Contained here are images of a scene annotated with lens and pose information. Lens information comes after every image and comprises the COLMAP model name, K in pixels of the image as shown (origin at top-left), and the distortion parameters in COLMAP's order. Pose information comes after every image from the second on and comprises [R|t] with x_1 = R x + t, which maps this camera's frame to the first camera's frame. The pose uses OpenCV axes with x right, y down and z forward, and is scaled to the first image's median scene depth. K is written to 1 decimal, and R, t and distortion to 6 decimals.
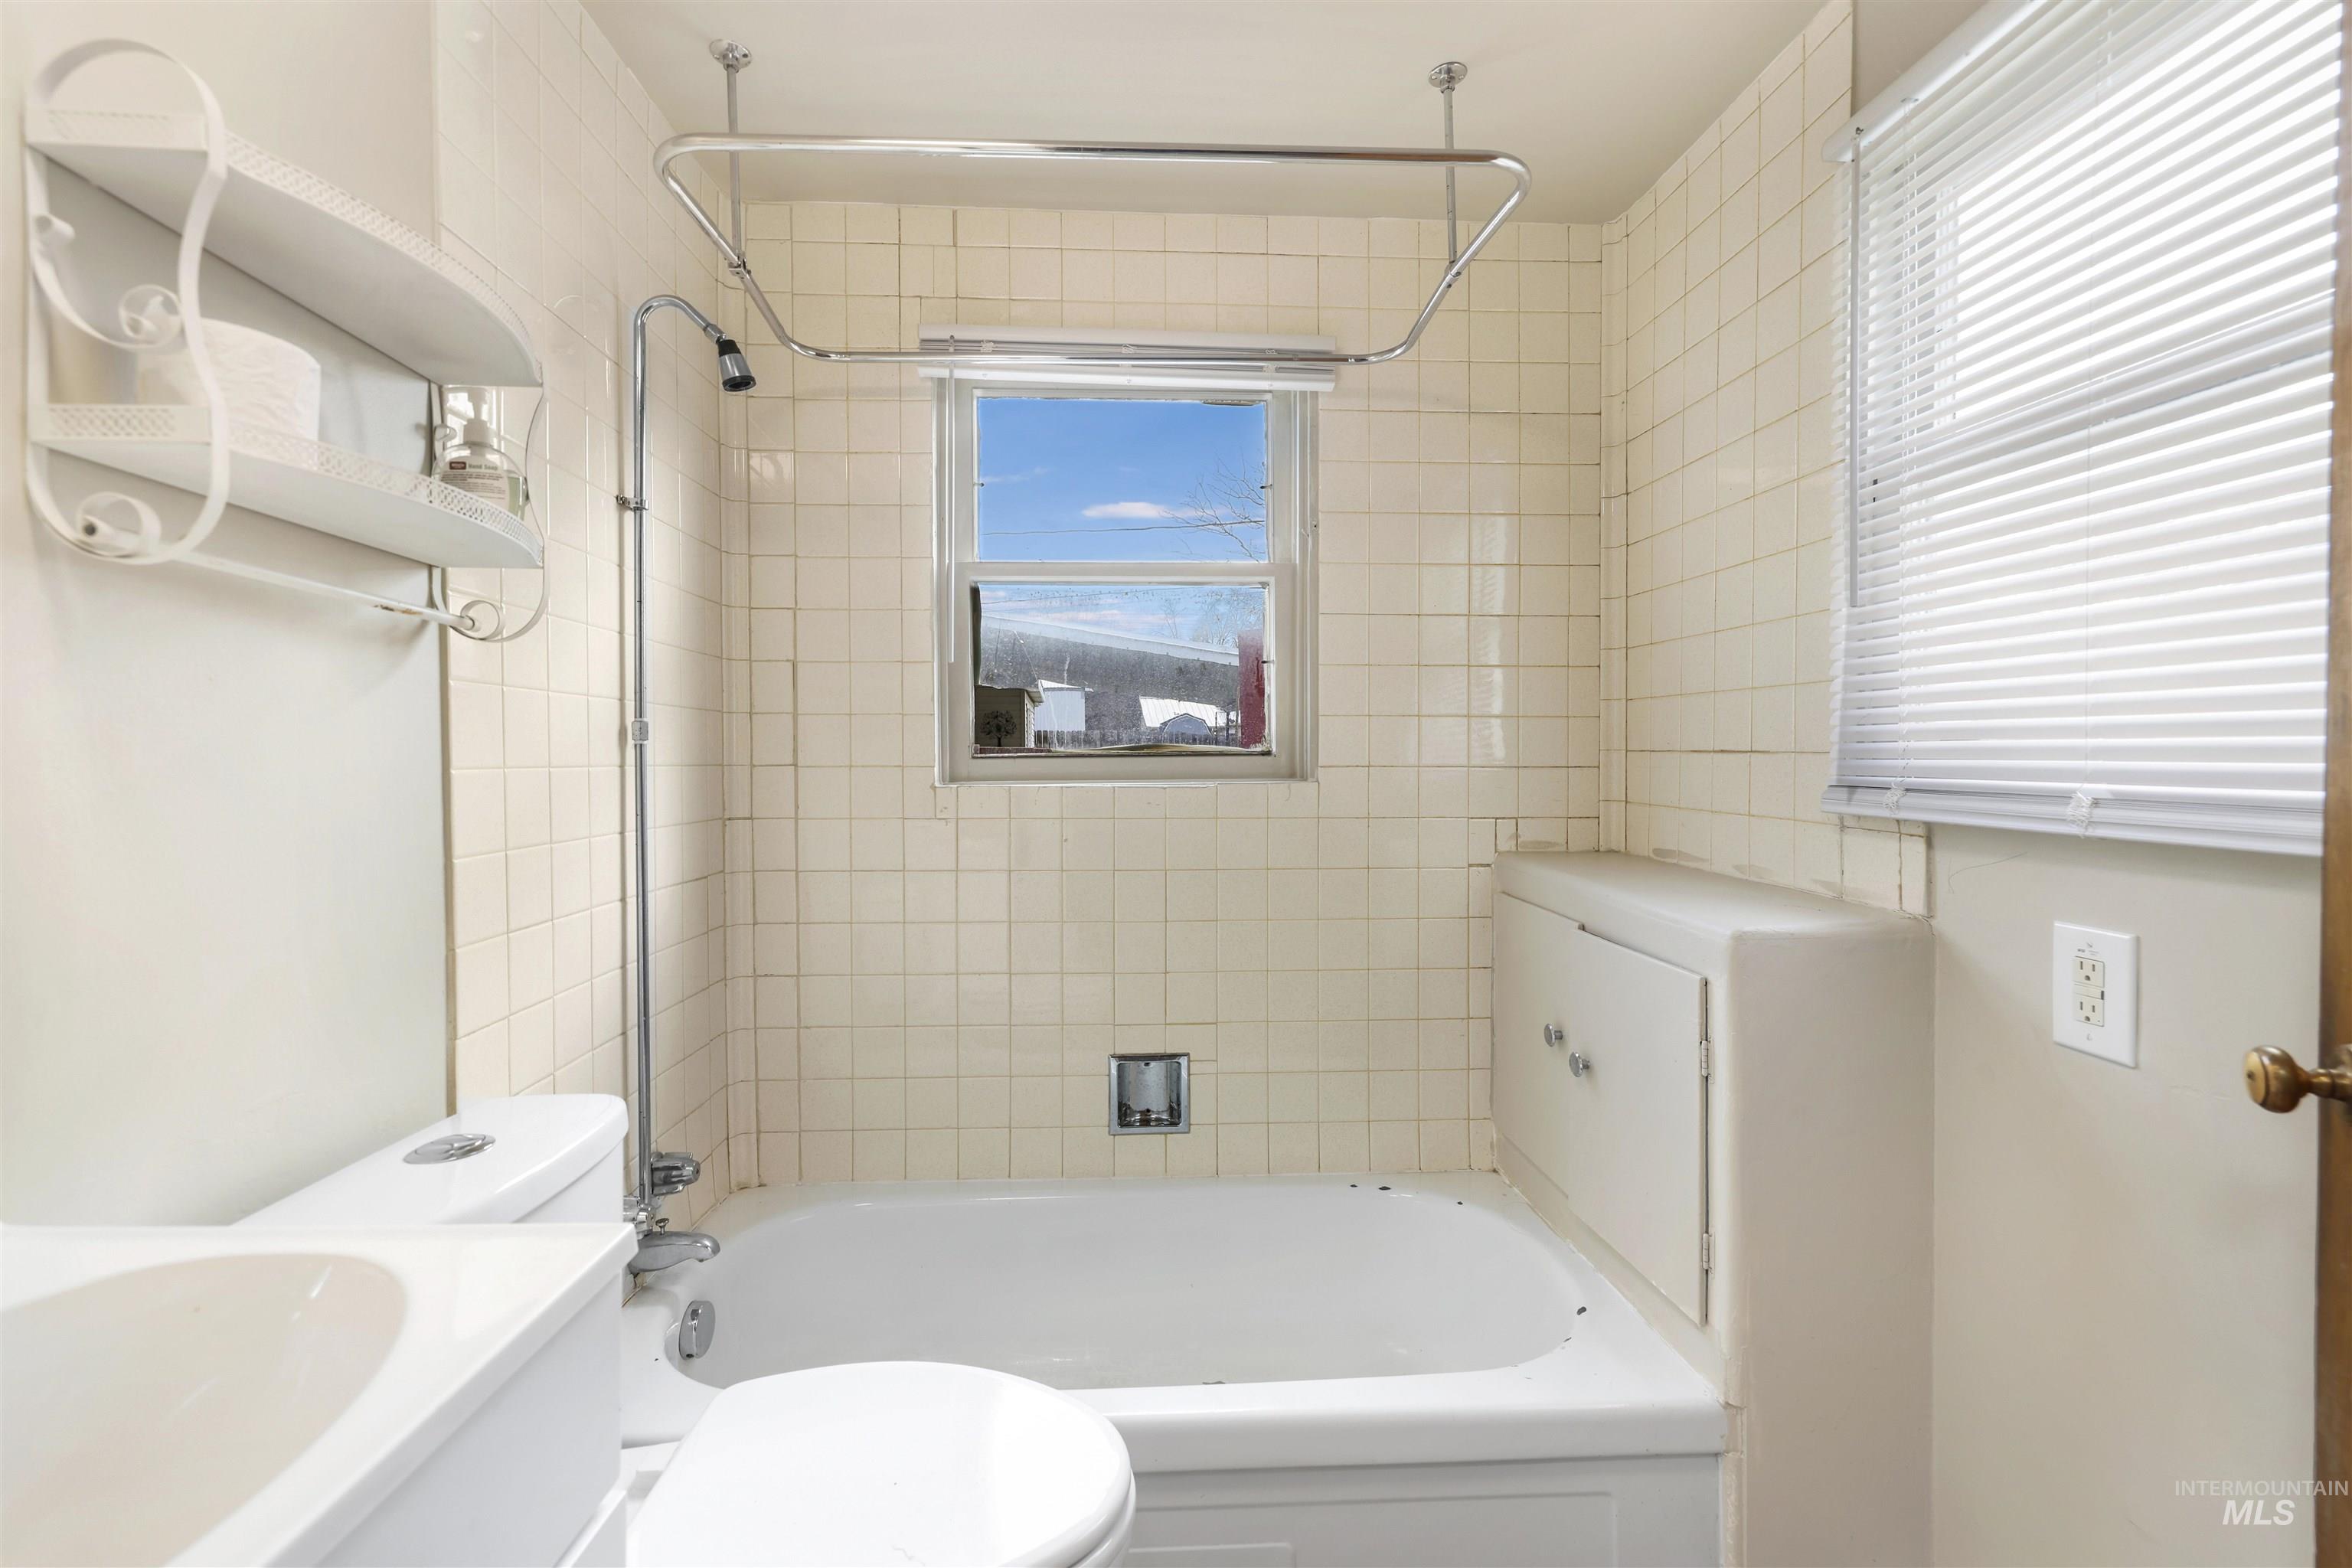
lens RADIAL K [[1035.6, 0, 1166.7], [0, 1035.6, 761.8], [0, 0, 1]] dist [0.000956, 0.000153]
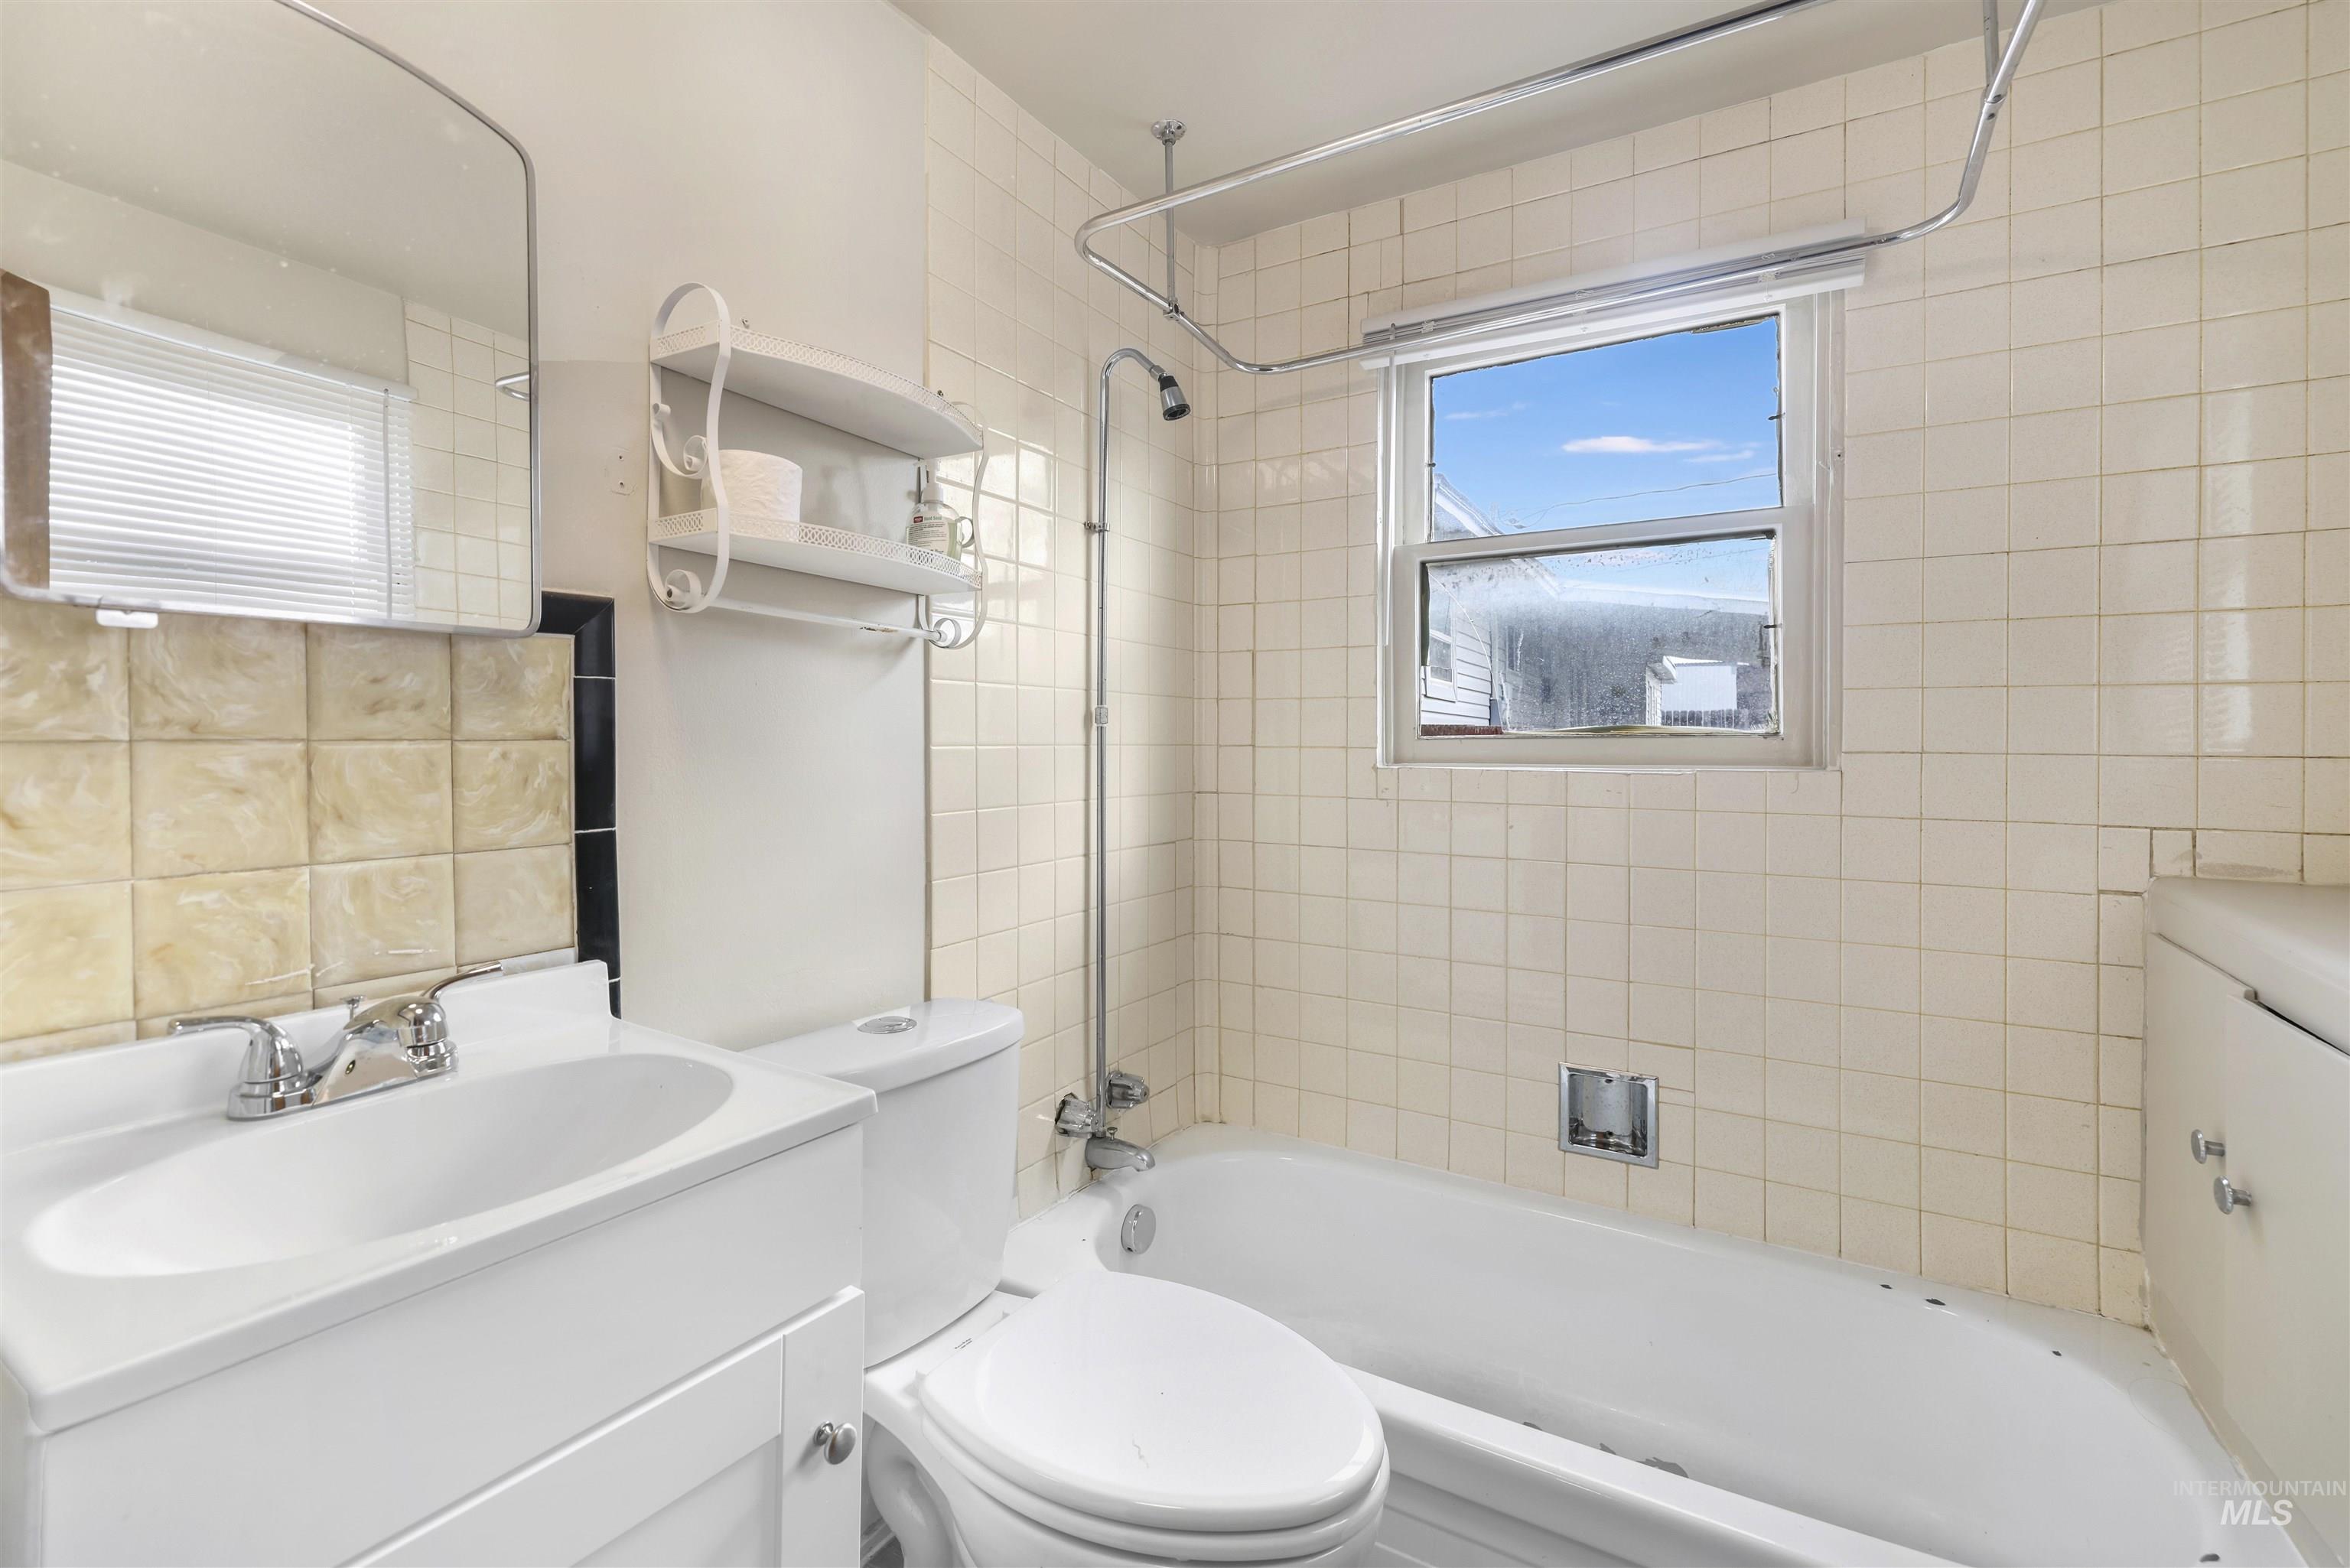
lens RADIAL K [[1040.1, 0, 1174.8], [0, 1040.1, 733.3], [0, 0, 1]] dist [0.002098, 0.000938]
pose [[0.827455, 0.000852, -0.561531, 0.194257], [-0.006812, 0.999940, -0.008521, 0.000308], [0.561490, 0.010876, 0.827412, 0.041277]]
